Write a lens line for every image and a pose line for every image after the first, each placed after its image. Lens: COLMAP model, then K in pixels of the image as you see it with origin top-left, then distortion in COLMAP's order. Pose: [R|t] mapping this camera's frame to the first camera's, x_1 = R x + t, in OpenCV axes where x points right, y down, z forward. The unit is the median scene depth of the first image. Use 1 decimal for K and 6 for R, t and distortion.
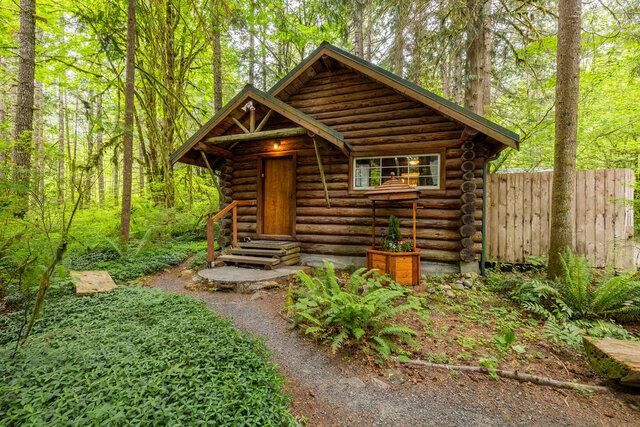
lens RADIAL K [[267.7, 0, 319.5], [0, 267.7, 211.7], [0, 0, 1]] dist [-0.000298, -0.000721]
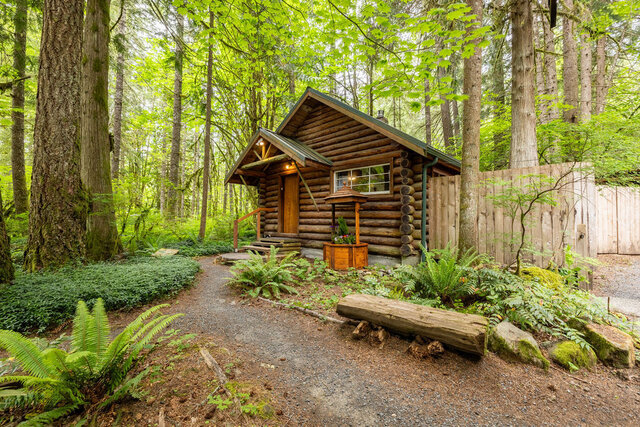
lens RADIAL K [[267.7, 0, 317.9], [0, 267.7, 213.2], [0, 0, 1]] dist [-0.000298, -0.000721]
pose [[0.913009, -0.015004, -0.407664, 0.595478], [0.001089, 0.999409, -0.034345, 0.038579], [0.407939, 0.030913, 0.912486, -0.174006]]
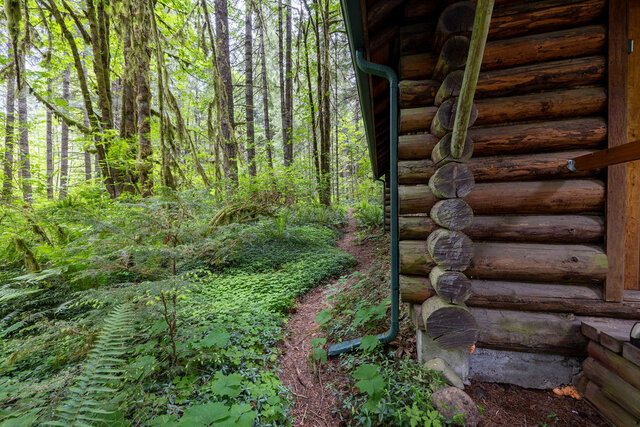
lens RADIAL K [[267.7, 0, 322.9], [0, 267.7, 212.3], [0, 0, 1]] dist [-0.000298, -0.000721]
pose [[0.991490, -0.006423, 0.130024, -0.618548], [0.004665, 0.999894, 0.013815, 0.007653], [-0.130099, -0.013091, 0.991415, 0.952510]]
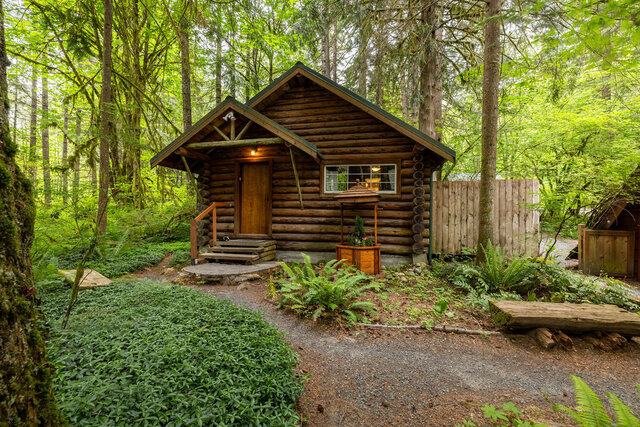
lens RADIAL K [[267.7, 0, 319.4], [0, 267.7, 211.9], [0, 0, 1]] dist [-0.000298, -0.000721]
pose [[0.991884, -0.000943, 0.127144, -0.039036], [0.001240, 0.999997, -0.002257, -0.000575], [-0.127141, 0.002396, 0.991882, -0.129313]]
